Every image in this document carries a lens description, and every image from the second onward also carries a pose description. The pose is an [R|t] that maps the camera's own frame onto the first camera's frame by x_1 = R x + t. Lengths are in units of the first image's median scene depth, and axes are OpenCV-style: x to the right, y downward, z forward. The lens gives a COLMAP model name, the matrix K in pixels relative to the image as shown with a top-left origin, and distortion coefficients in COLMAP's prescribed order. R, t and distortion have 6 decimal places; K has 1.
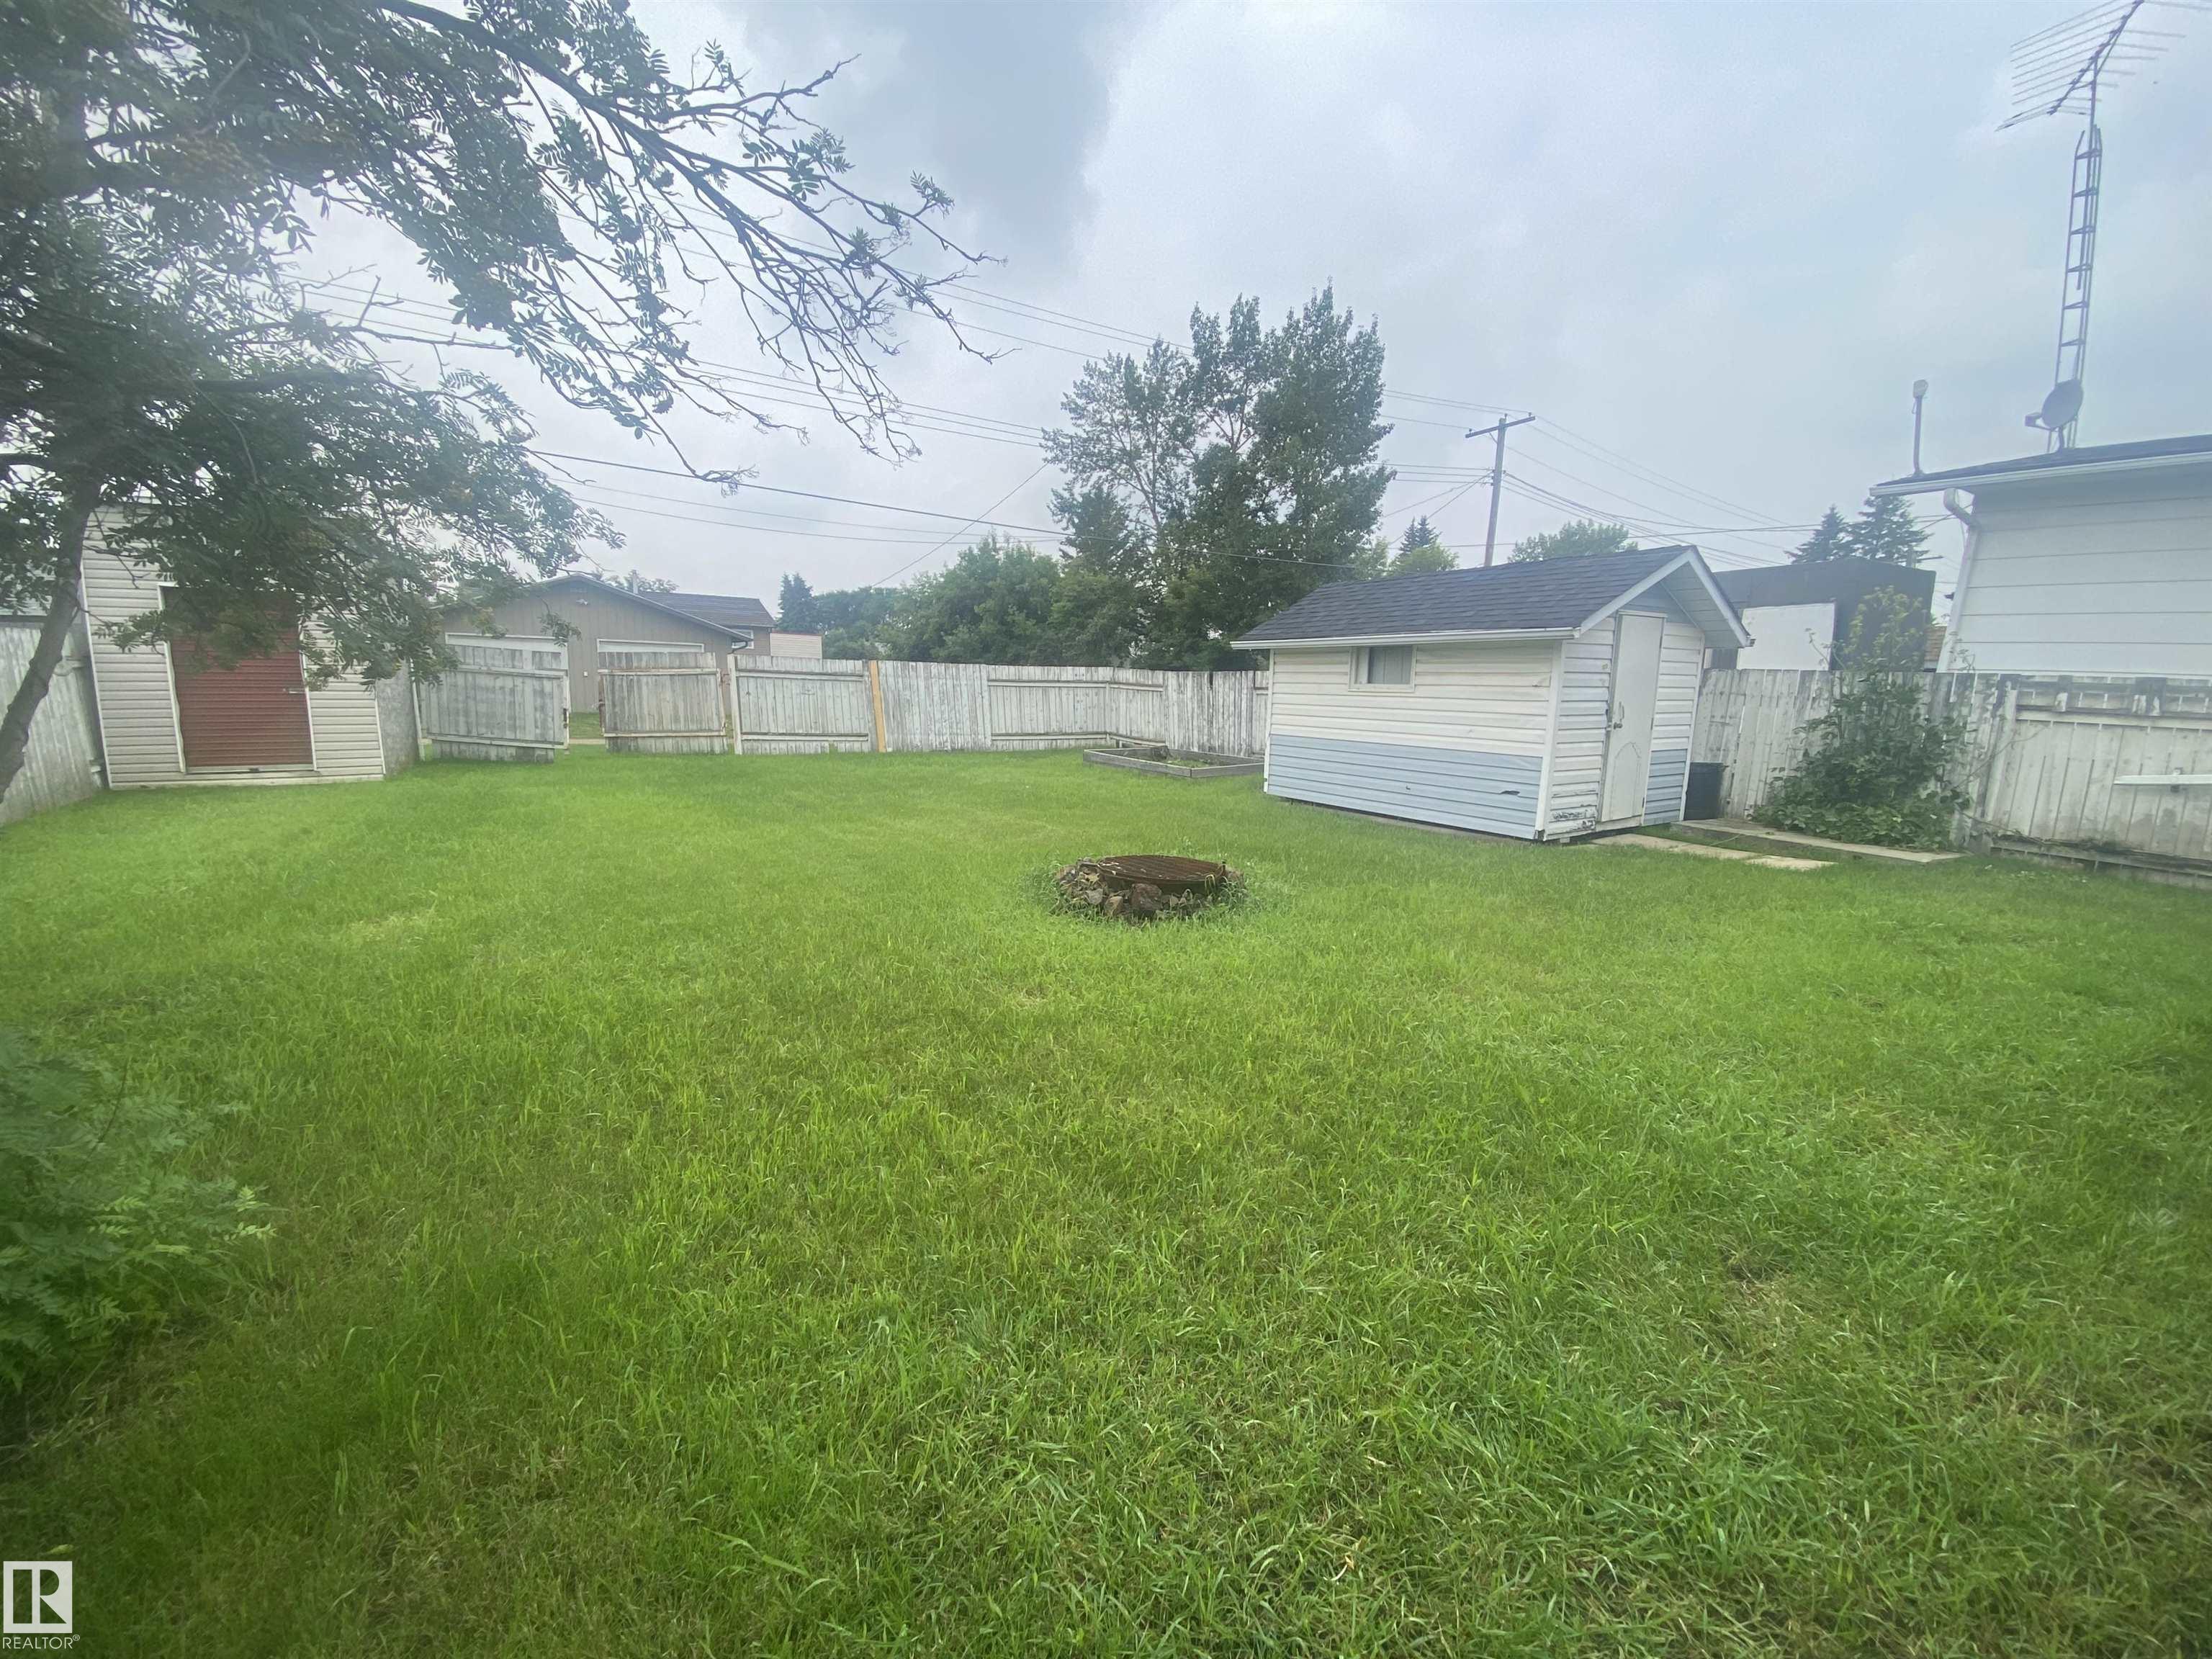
lens RADIAL K [[891.7, 0, 1106.0], [0, 891.7, 829.5], [0, 0, 1]] dist [0.000750, 0.000039]
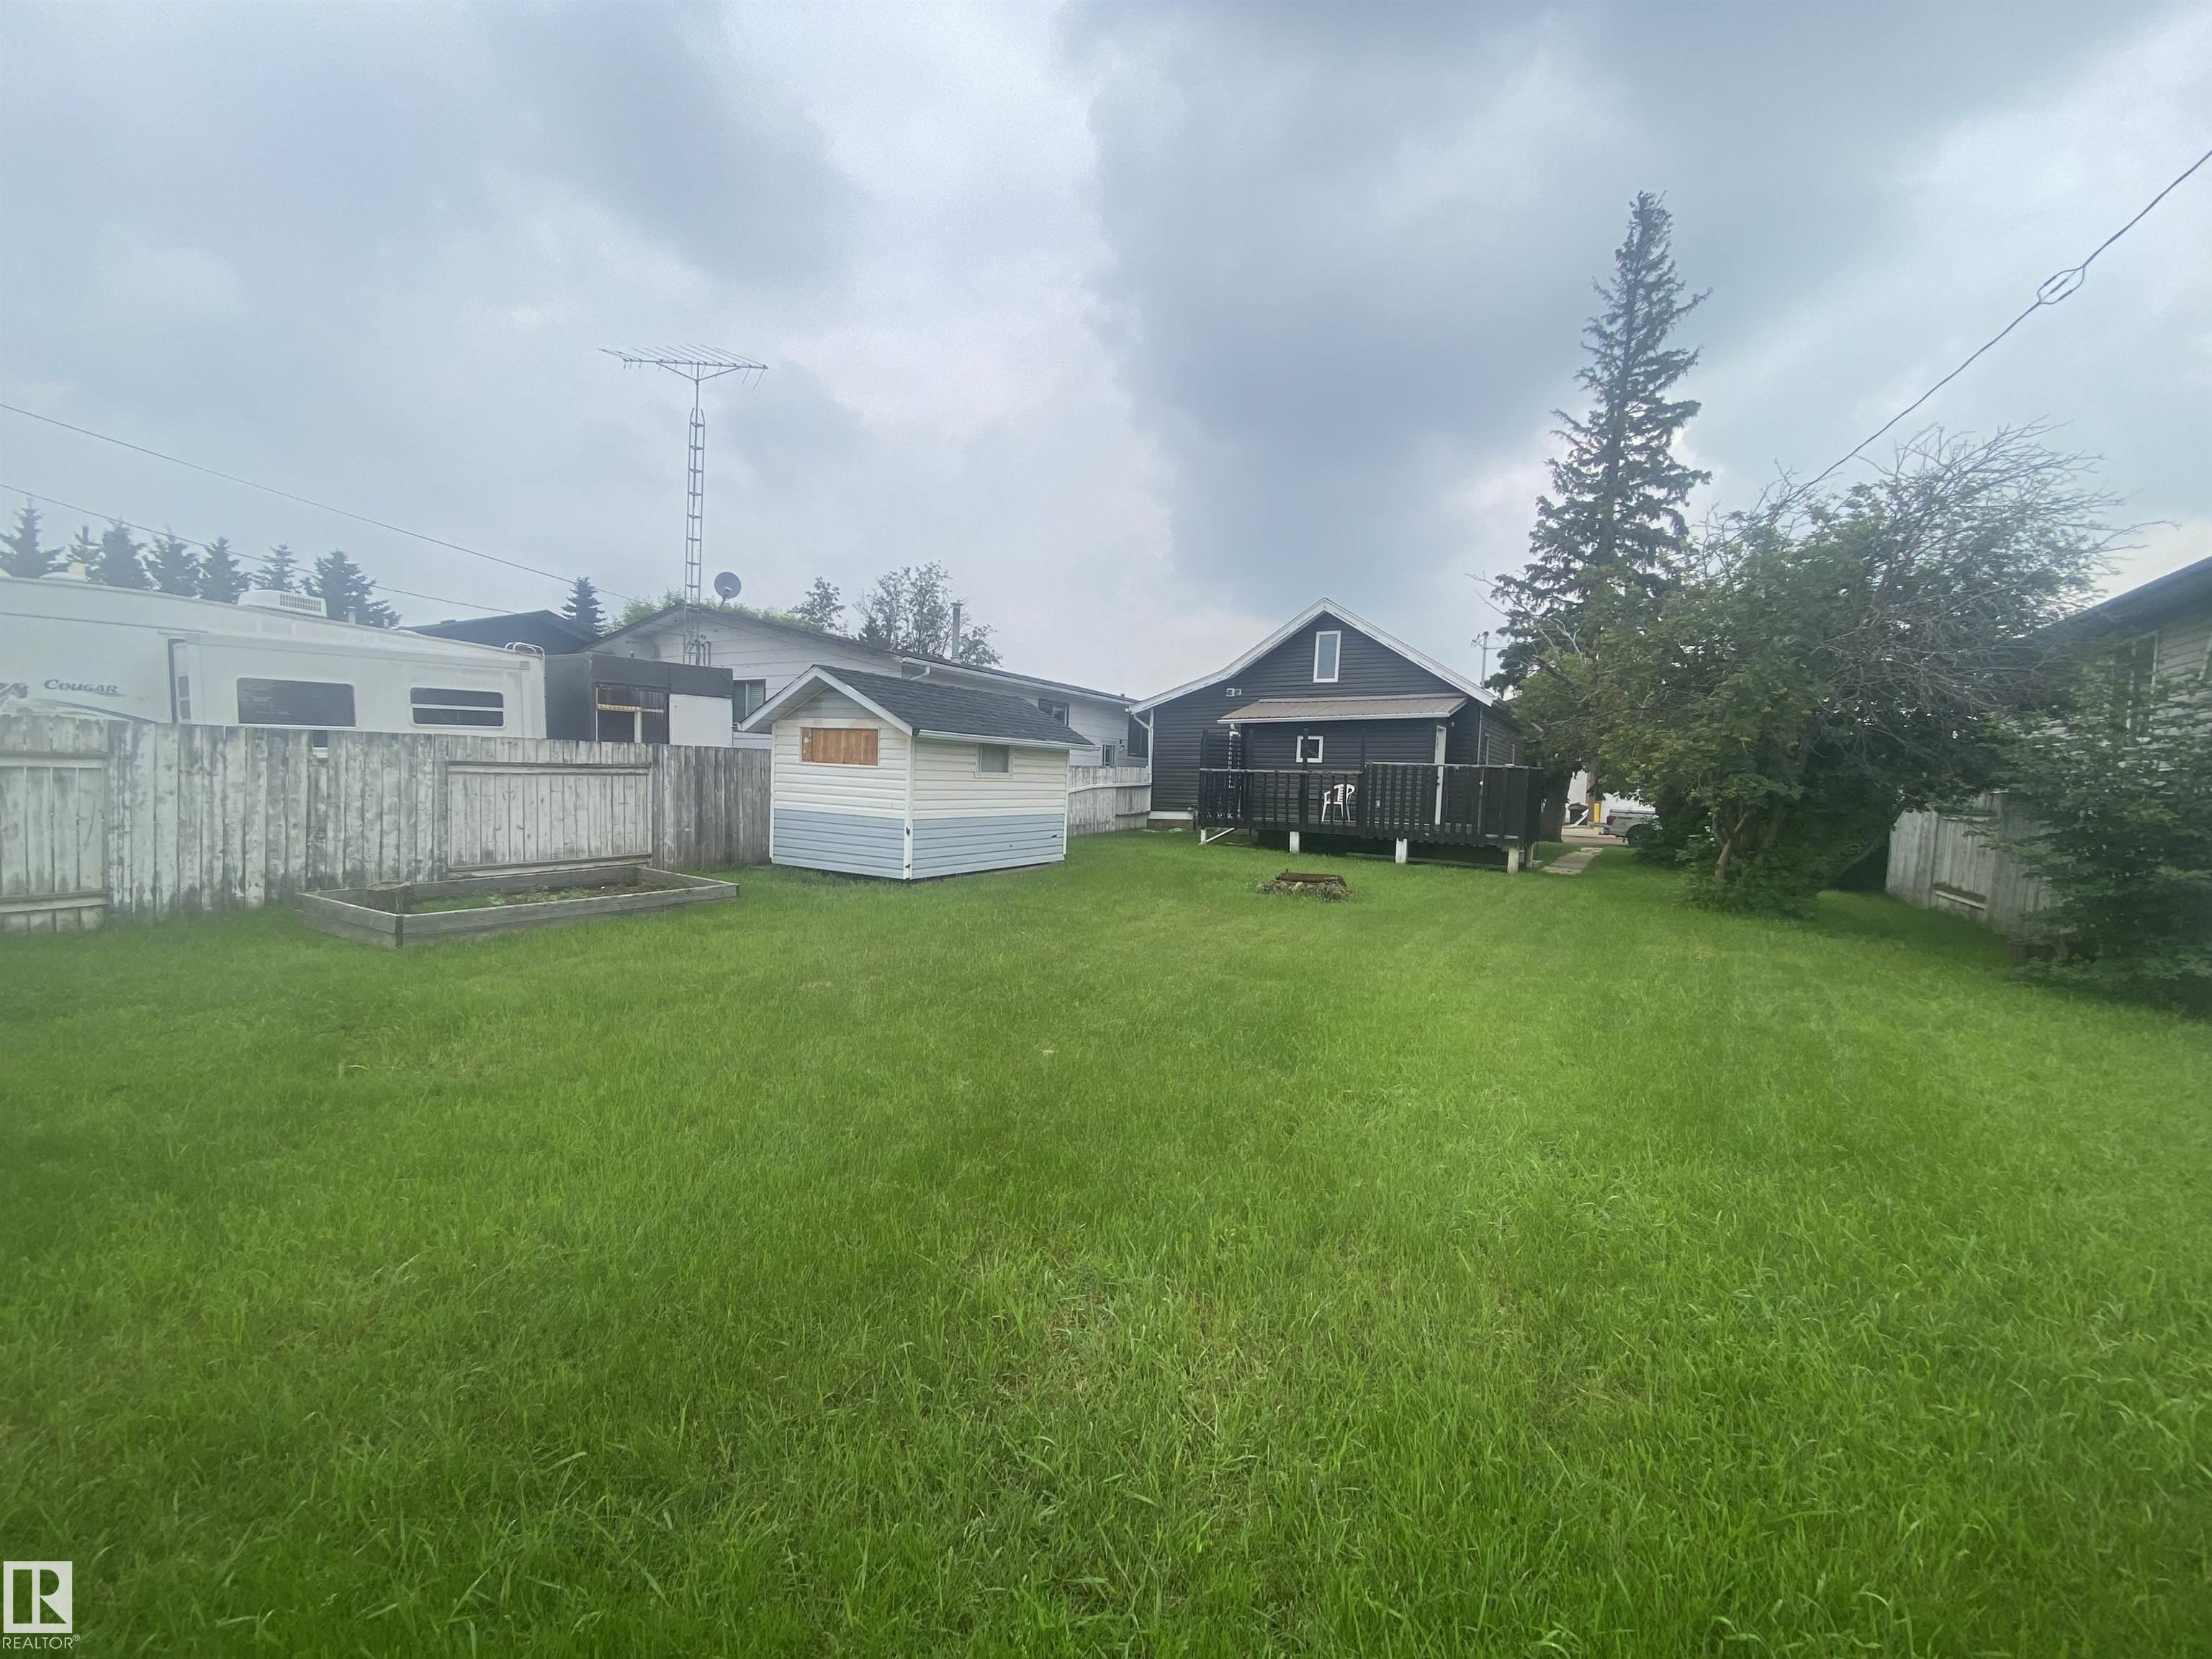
lens RADIAL K [[891.7, 0, 1106.0], [0, 891.7, 829.5], [0, 0, 1]] dist [0.000750, 0.000039]
pose [[-0.479908, -0.101225, 0.871460, -0.765644], [0.092713, 0.981908, 0.165111, -0.231972], [-0.872406, 0.160034, -0.461840, 1.211825]]
